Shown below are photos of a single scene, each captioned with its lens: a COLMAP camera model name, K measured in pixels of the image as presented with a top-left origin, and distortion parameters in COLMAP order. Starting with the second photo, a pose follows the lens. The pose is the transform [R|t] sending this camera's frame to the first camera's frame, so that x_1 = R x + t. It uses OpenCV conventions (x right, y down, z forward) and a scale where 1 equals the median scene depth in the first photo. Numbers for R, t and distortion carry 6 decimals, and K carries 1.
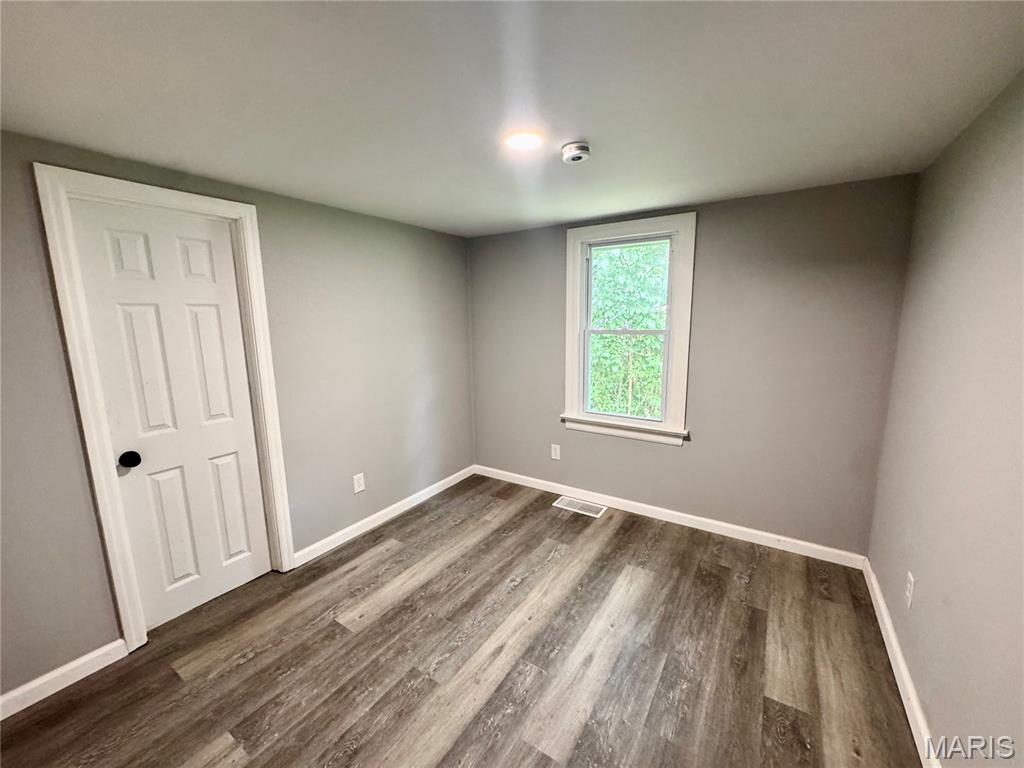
lens RADIAL K [[408.7, 0, 511.5], [0, 408.7, 383.0], [0, 0, 1]] dist [-0.003580, 0.000032]
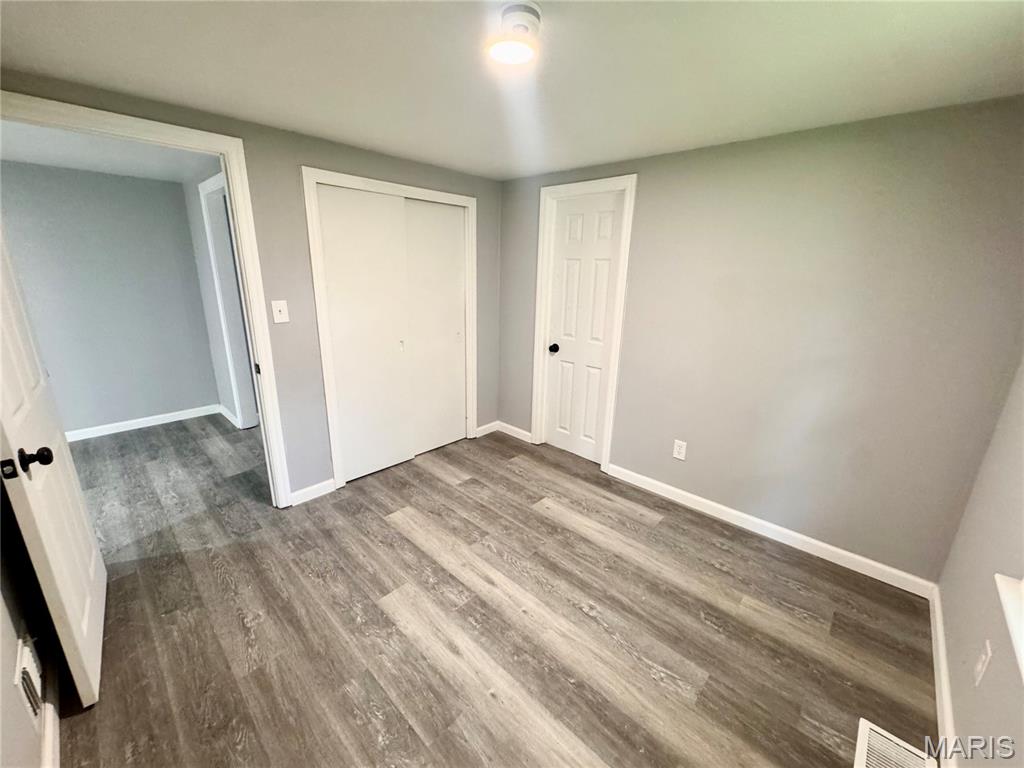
lens RADIAL K [[408.7, 0, 511.1], [0, 408.7, 383.4], [0, 0, 1]] dist [-0.003580, 0.000032]
pose [[-0.174963, 0.279751, -0.943995, 0.755546], [-0.178877, 0.933796, 0.309882, -0.171718], [0.968189, 0.223077, -0.113339, 0.946858]]
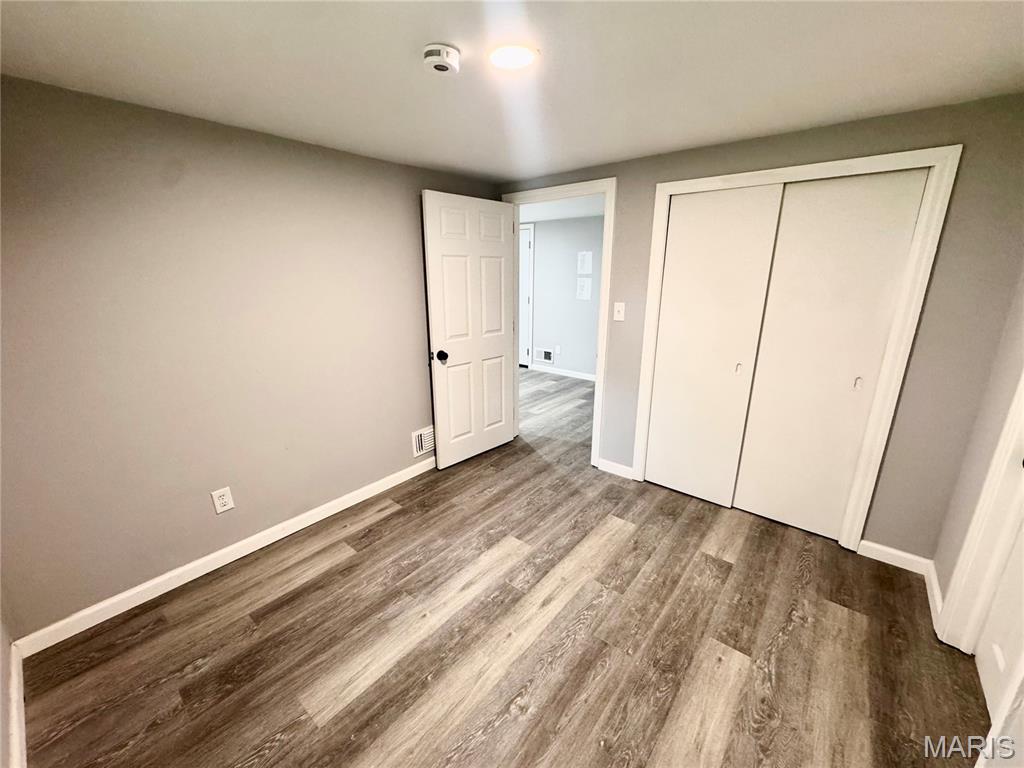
lens RADIAL K [[408.7, 0, 512.1], [0, 408.7, 384.9], [0, 0, 1]] dist [-0.003580, 0.000032]
pose [[-0.993704, -0.011142, 0.111481, -0.049745], [0.037156, 0.905958, 0.421733, -0.261205], [-0.105696, 0.423220, -0.899841, 1.529732]]
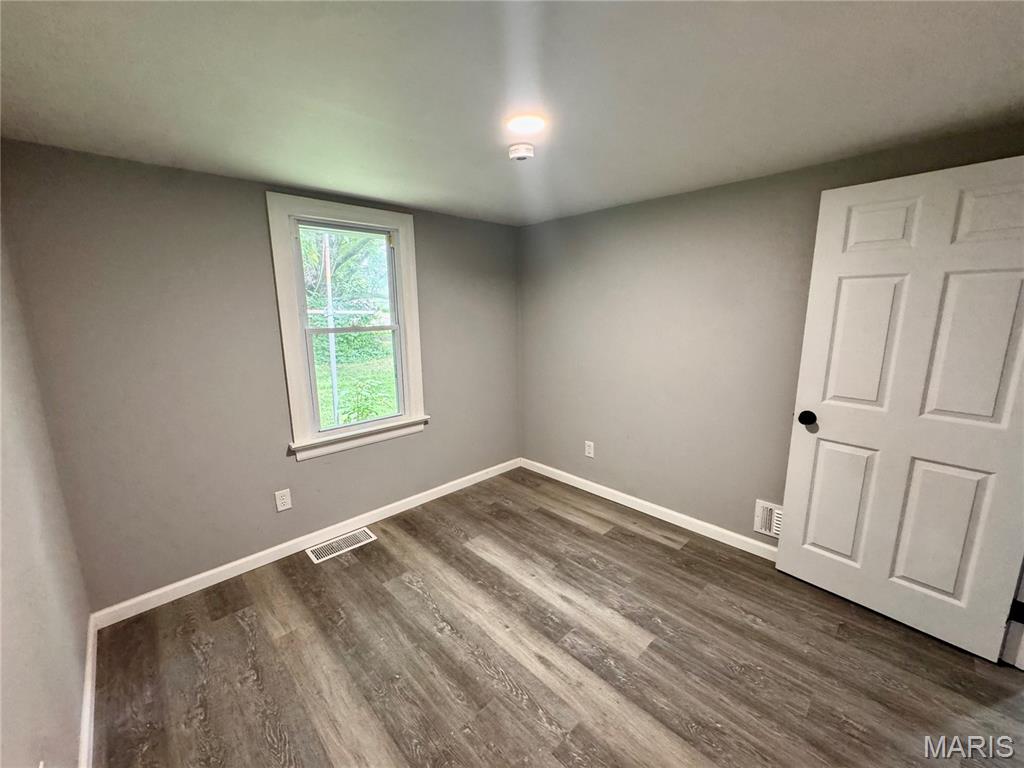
lens RADIAL K [[408.7, 0, 510.1], [0, 408.7, 382.8], [0, 0, 1]] dist [-0.003580, 0.000032]
pose [[0.225403, -0.166371, 0.959955, -0.762055], [0.167892, 0.977204, 0.129939, -0.100597], [-0.959691, 0.131880, 0.248197, 0.672118]]
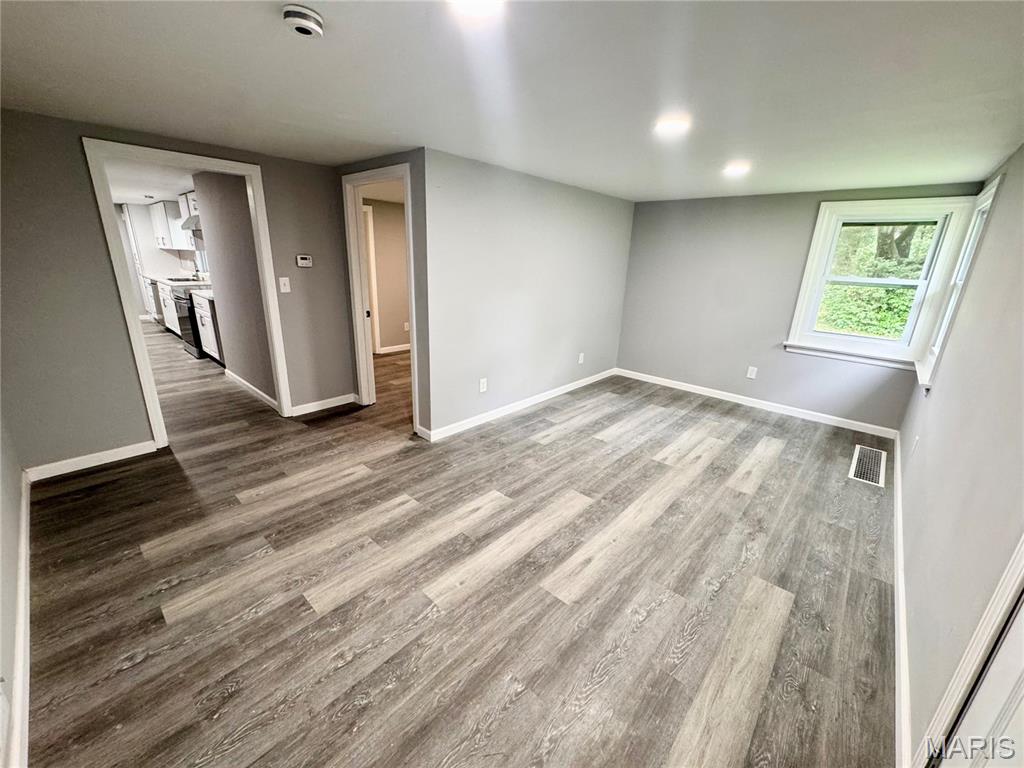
lens RADIAL K [[408.7, 0, 509.1], [0, 408.7, 386.3], [0, 0, 1]] dist [-0.003580, 0.000032]
pose [[0.985409, 0.106740, -0.132576, 0.741717], [-0.087036, 0.985383, 0.146439, 0.247651], [0.146269, -0.132763, 0.980296, -1.676684]]
